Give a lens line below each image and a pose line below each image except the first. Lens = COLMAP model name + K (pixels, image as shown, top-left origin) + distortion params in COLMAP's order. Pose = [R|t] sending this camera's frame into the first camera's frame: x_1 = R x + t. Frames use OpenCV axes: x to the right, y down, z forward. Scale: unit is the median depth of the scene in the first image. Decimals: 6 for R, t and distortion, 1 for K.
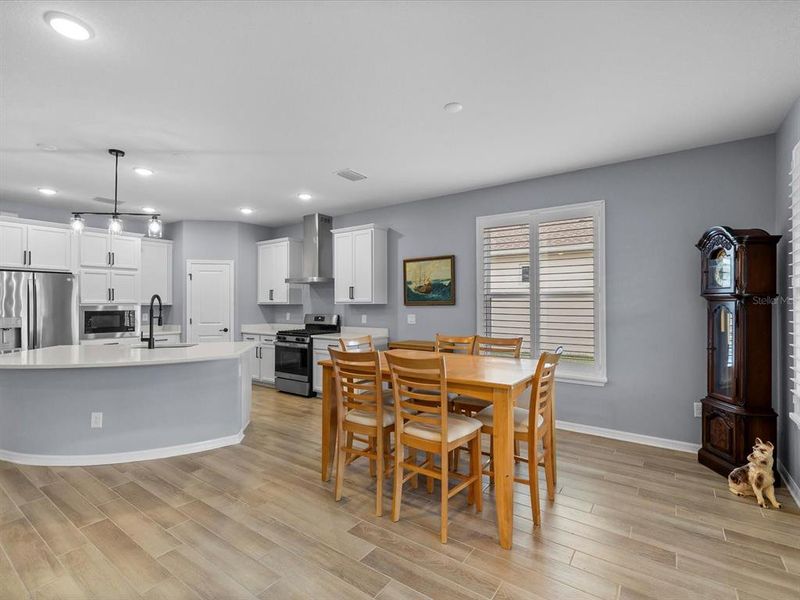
lens RADIAL K [[380.8, 0, 399.6], [0, 380.8, 301.5], [0, 0, 1]] dist [0.003228, -0.000247]
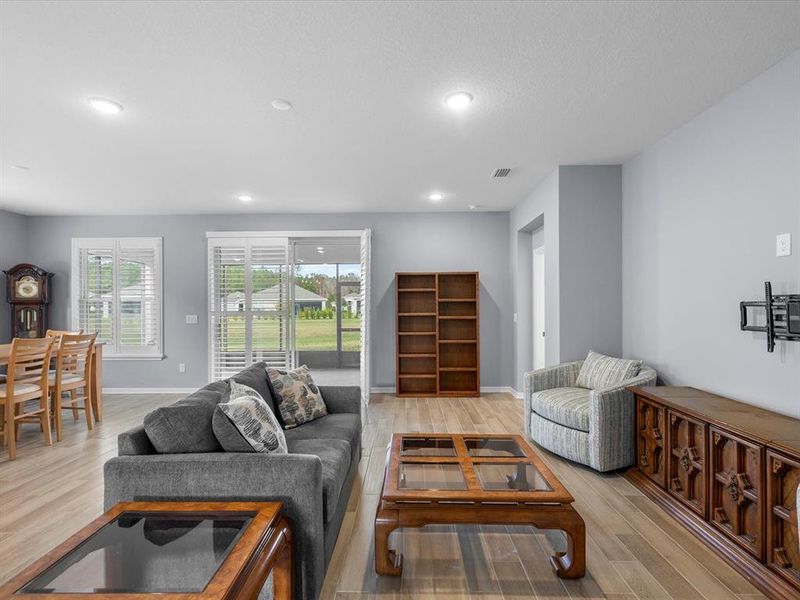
lens RADIAL K [[382.8, 0, 399.3], [0, 382.8, 308.0], [0, 0, 1]] dist [0.003096, -0.000012]
pose [[-0.561548, 0.001587, 0.827442, -0.915745], [0.003814, 0.999993, 0.000670, 0.010249], [-0.827435, 0.003532, -0.561550, 0.311677]]
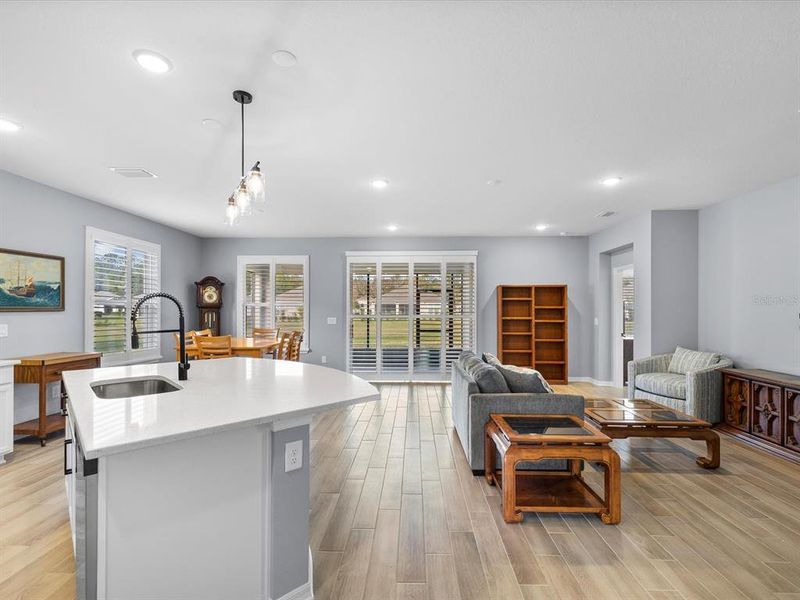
lens RADIAL K [[382.8, 0, 399.3], [0, 382.8, 308.0], [0, 0, 1]] dist [0.003096, -0.000012]
pose [[-0.548934, 0.004317, 0.835855, -0.954935], [-0.003960, 0.999962, -0.007765, 0.004893], [-0.835857, -0.007572, -0.548896, 0.730205]]
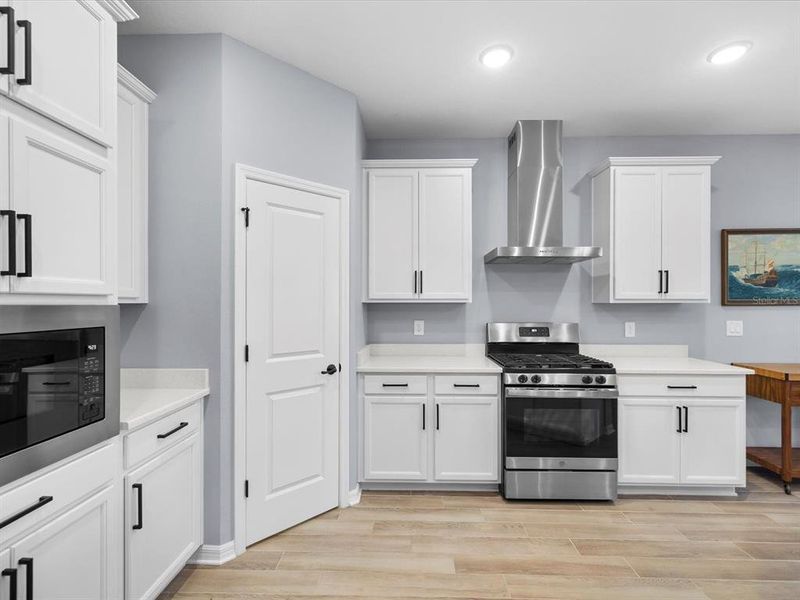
lens RADIAL K [[380.8, 0, 399.6], [0, 380.8, 301.5], [0, 0, 1]] dist [0.003228, -0.000247]
pose [[0.828224, 0.006182, 0.560362, -0.718595], [-0.007169, 0.999974, -0.000437, 0.007345], [-0.560351, -0.003656, 0.828247, 0.757768]]
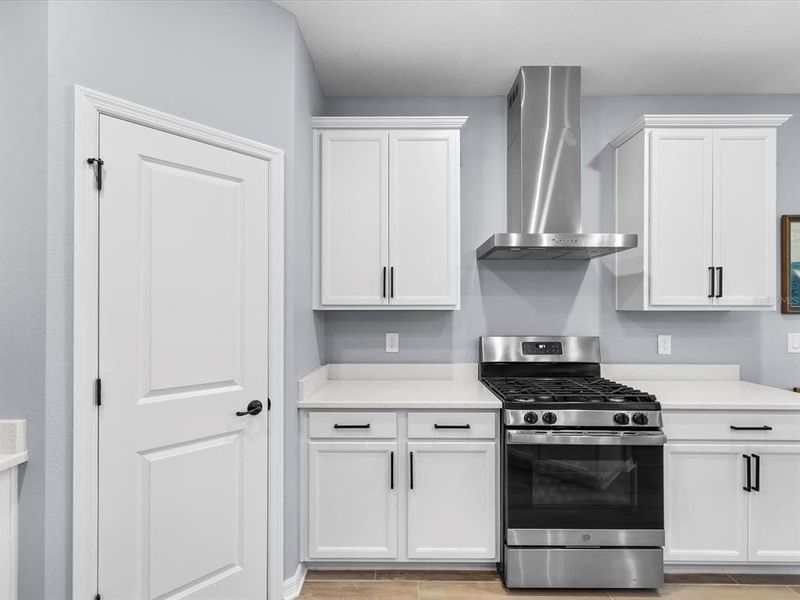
lens RADIAL K [[382.8, 0, 399.3], [0, 382.8, 308.0], [0, 0, 1]] dist [0.003096, -0.000012]
pose [[0.818370, 0.006028, 0.574660, -0.616816], [-0.006841, 0.999976, -0.000747, 0.006561], [-0.574650, -0.003320, 0.818392, 0.853029]]
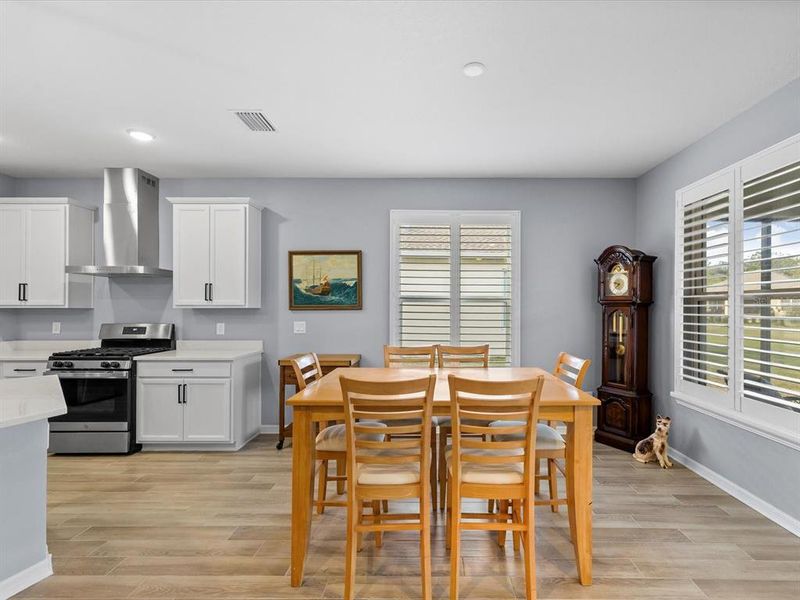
lens RADIAL K [[392.1, 0, 429.3], [0, 392.1, 306.7], [0, 0, 1]] dist [0.003438, 0.000083]
pose [[0.817214, 0.004280, 0.576318, -0.207431], [-0.006255, 0.999979, 0.001443, 0.000392], [-0.576300, -0.004784, 0.817224, 0.175810]]
